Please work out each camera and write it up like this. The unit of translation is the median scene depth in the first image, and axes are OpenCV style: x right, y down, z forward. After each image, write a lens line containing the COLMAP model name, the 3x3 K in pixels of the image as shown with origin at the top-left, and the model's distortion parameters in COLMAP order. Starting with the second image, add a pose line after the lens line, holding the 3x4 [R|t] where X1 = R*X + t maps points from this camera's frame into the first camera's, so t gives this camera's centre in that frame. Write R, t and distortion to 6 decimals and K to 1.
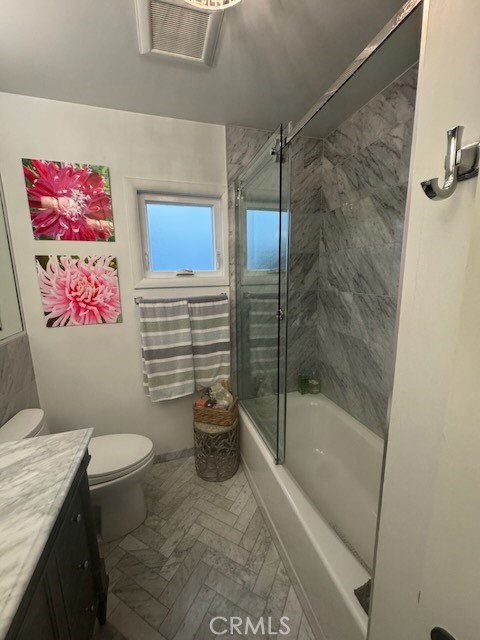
lens RADIAL K [[252.9, 0, 240.0], [0, 252.9, 320.0], [0, 0, 1]] dist [-0.002880, -0.000125]
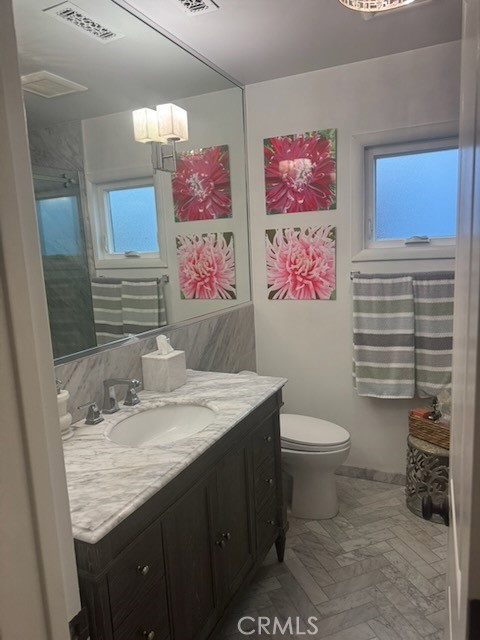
lens RADIAL K [[446.5, 0, 240.0], [0, 446.5, 320.0], [0, 0, 1]] dist [0.082314, -0.110160]
pose [[0.734910, 0.088074, -0.672421, 0.367382], [-0.086502, 0.995606, 0.035864, 0.055639], [0.672625, 0.031808, 0.739300, -0.405163]]
